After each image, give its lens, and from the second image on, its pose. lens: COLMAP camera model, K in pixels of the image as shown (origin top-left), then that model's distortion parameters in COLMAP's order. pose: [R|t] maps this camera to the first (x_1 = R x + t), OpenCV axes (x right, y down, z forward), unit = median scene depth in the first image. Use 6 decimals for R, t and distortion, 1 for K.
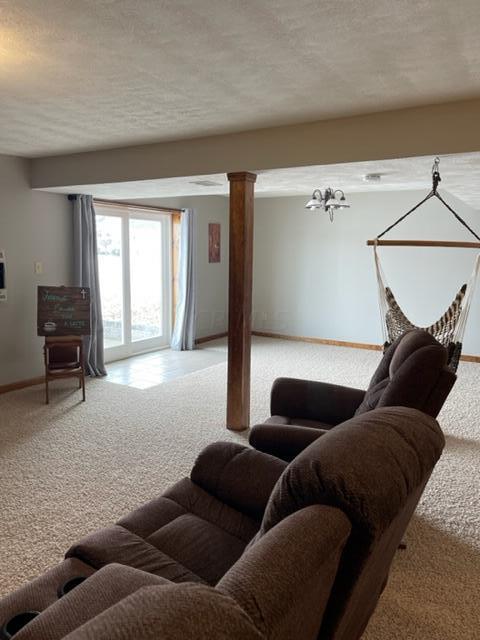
lens RADIAL K [[485.1, 0, 239.4], [0, 485.1, 321.2], [0, 0, 1]] dist [0.005023, 0.000663]
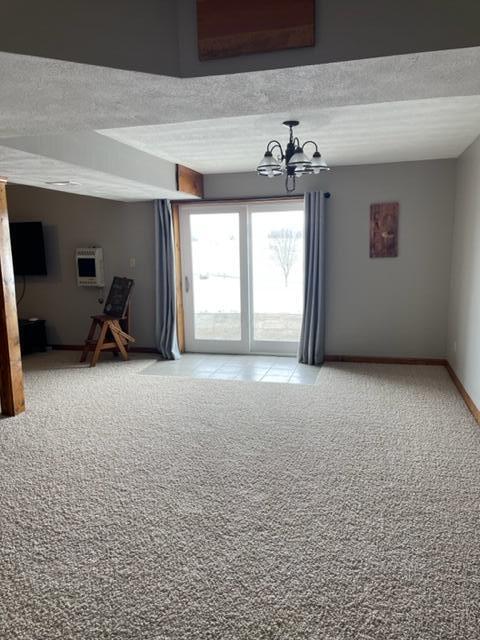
lens RADIAL K [[485.1, 0, 239.5], [0, 485.1, 319.0], [0, 0, 1]] dist [0.005023, 0.000663]
pose [[0.273537, 0.120895, -0.954234, 0.697274], [-0.110233, 0.989473, 0.093761, -0.087296], [0.955524, 0.079541, 0.283985, 0.701404]]
